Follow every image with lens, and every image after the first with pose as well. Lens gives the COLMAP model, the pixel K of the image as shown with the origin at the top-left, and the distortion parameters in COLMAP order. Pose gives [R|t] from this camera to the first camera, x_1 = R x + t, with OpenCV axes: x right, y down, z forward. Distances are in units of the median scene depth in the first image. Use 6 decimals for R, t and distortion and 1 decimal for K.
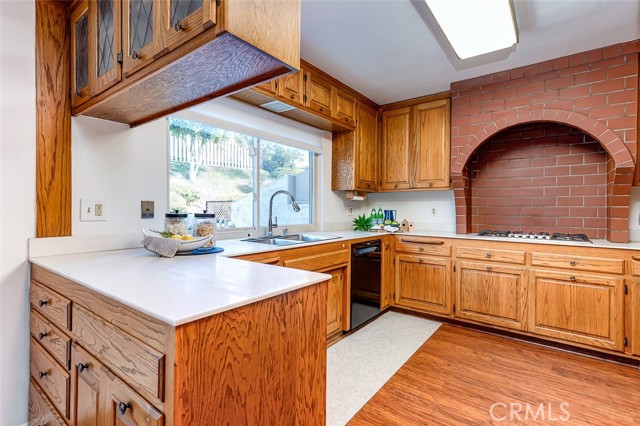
lens RADIAL K [[303.9, 0, 320.0], [0, 303.9, 213.0], [0, 0, 1]] dist [0.017501, 0.000595]
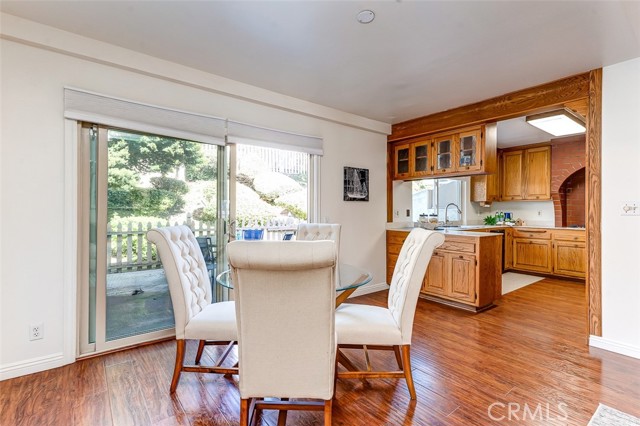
lens RADIAL K [[303.9, 0, 320.0], [0, 303.9, 213.0], [0, 0, 1]] dist [0.017501, 0.000595]
pose [[0.965270, -0.000426, -0.261252, -0.355640], [-0.000910, 0.999987, -0.004993, 0.001332], [0.261251, 0.005058, 0.965258, -0.955271]]
